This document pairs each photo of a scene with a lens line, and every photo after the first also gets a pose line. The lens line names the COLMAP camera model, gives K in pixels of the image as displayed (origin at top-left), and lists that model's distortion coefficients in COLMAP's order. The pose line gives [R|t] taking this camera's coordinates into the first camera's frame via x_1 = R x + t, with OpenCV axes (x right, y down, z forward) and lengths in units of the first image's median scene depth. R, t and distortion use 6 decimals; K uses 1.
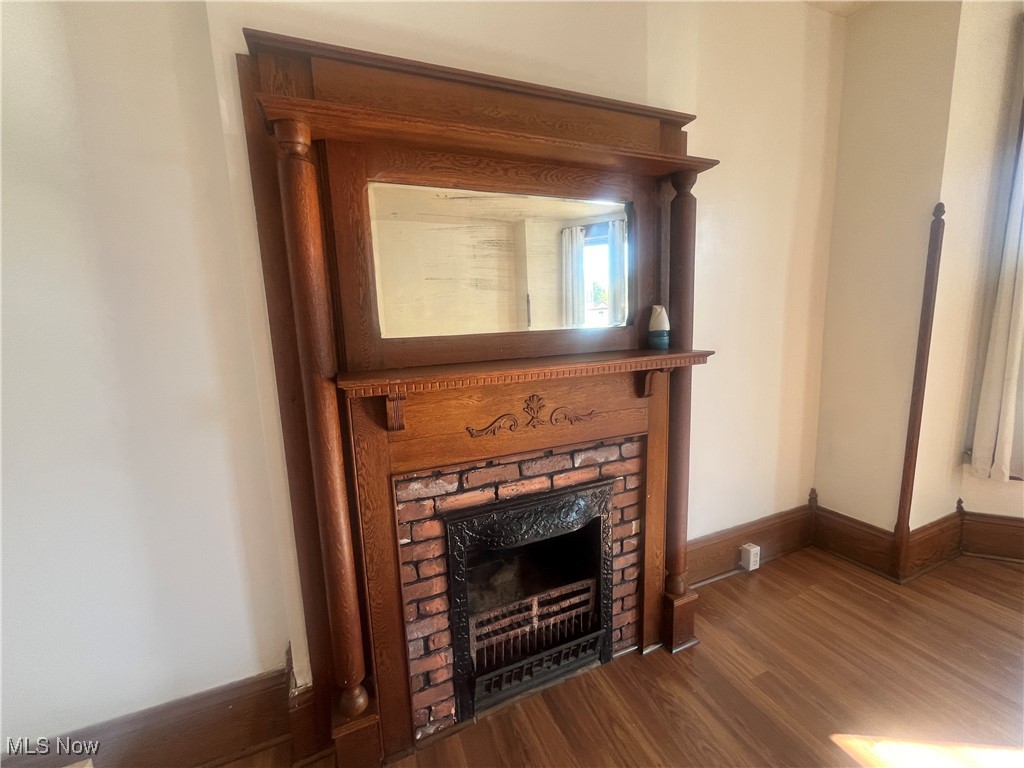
lens RADIAL K [[414.5, 0, 510.6], [0, 414.5, 384.8], [0, 0, 1]] dist [0.000166, -0.000545]
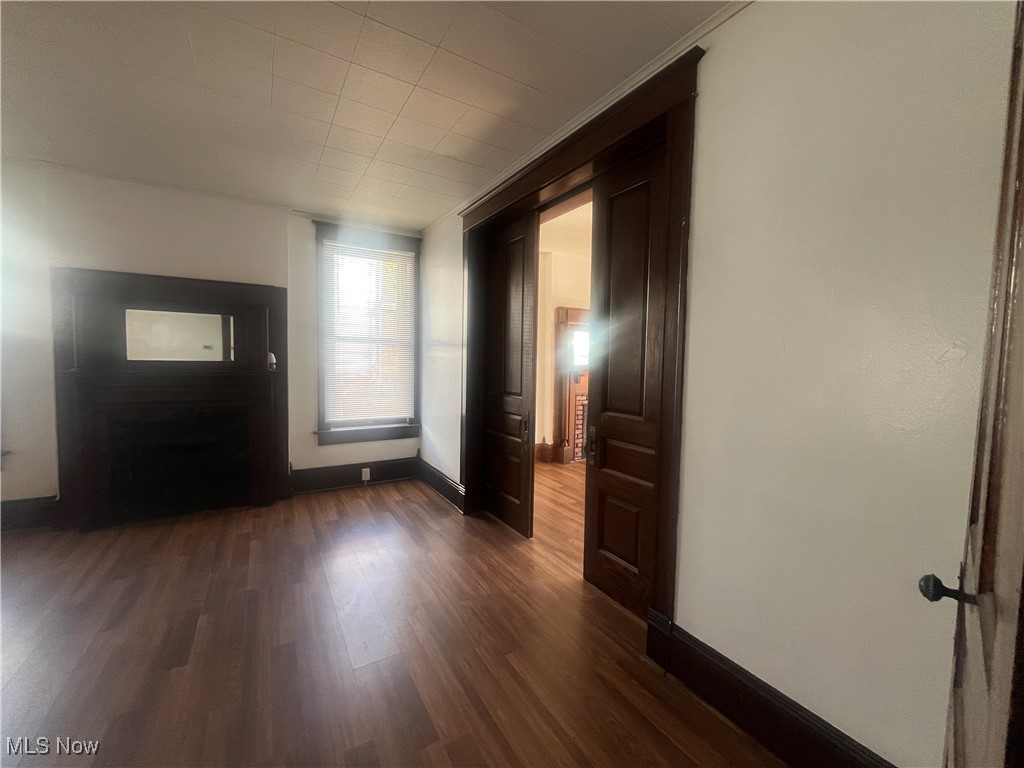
lens RADIAL K [[414.5, 0, 507.1], [0, 414.5, 385.3], [0, 0, 1]] dist [0.000166, -0.000545]
pose [[0.989571, 0.041447, 0.137956, -1.336495], [-0.029485, 0.995715, -0.087652, 0.439072], [-0.140998, 0.082670, 0.986552, -2.742873]]
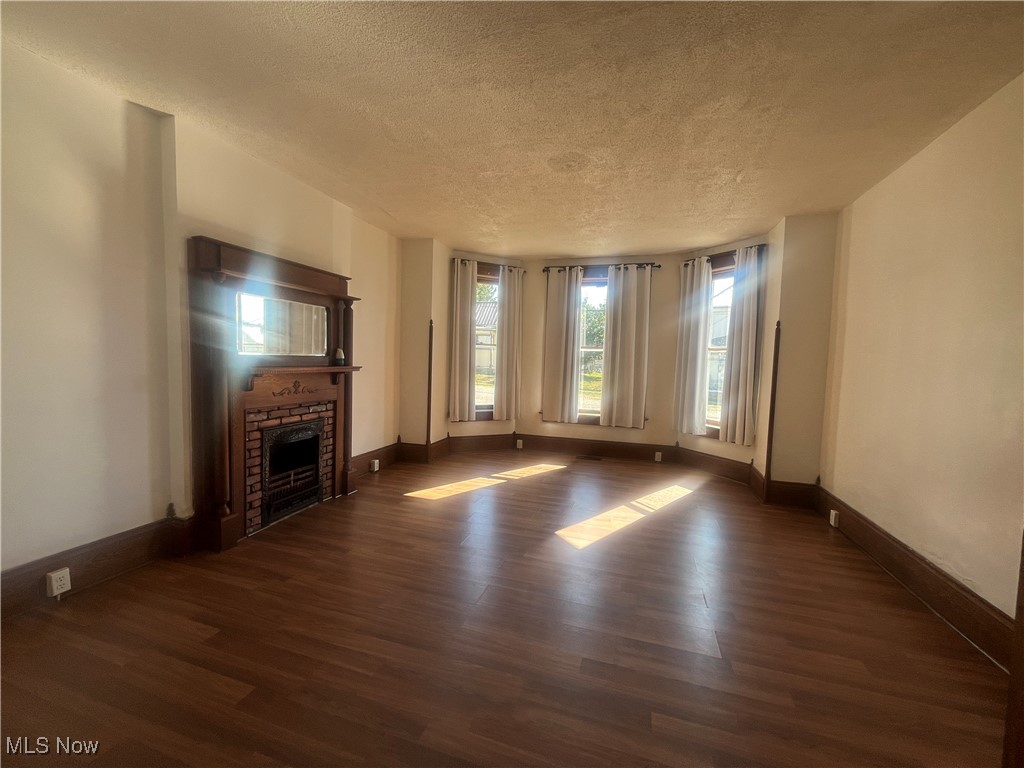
lens RADIAL K [[414.5, 0, 513.4], [0, 414.5, 386.2], [0, 0, 1]] dist [0.000166, -0.000545]
pose [[0.639116, 0.007502, 0.769073, -0.913463], [0.058097, 0.996625, -0.058002, 0.247015], [-0.766913, 0.081750, 0.636523, -1.409501]]
